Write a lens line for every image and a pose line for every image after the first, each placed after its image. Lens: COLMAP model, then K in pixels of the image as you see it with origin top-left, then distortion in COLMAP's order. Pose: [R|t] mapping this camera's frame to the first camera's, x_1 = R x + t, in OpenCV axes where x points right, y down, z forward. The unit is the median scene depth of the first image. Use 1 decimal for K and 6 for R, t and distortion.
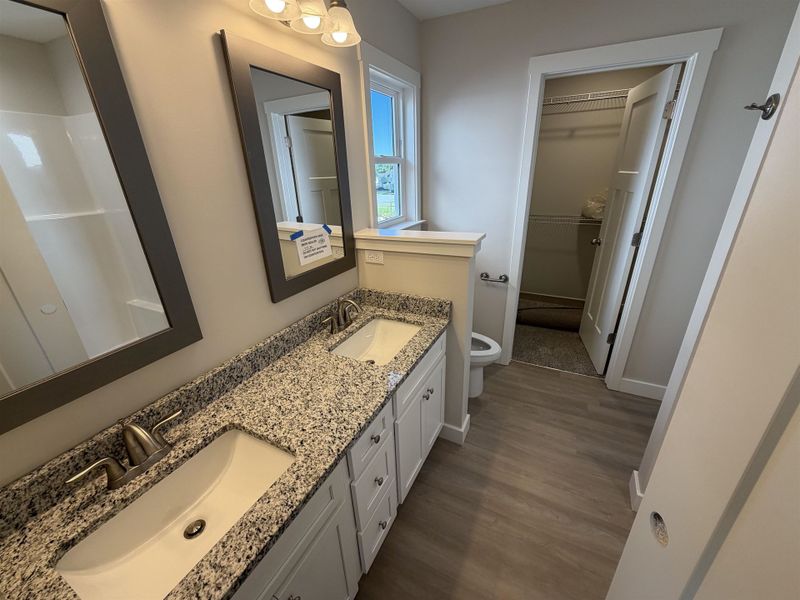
lens RADIAL K [[350.2, 0, 400.0], [0, 350.2, 300.0], [0, 0, 1]] dist [0.000716, -0.000107]
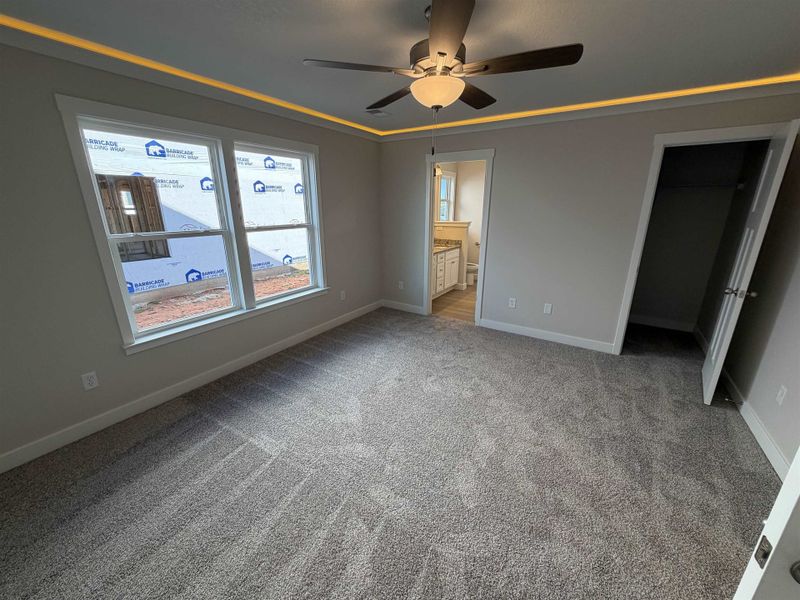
lens RADIAL K [[320.2, 0, 402.1], [0, 320.2, 301.0], [0, 0, 1]] dist [-0.000480, -0.000330]
pose [[0.993525, 0.061593, -0.095471, -0.075648], [-0.067721, 0.995756, -0.062328, 0.645877], [0.091227, 0.068390, 0.993479, -1.678893]]
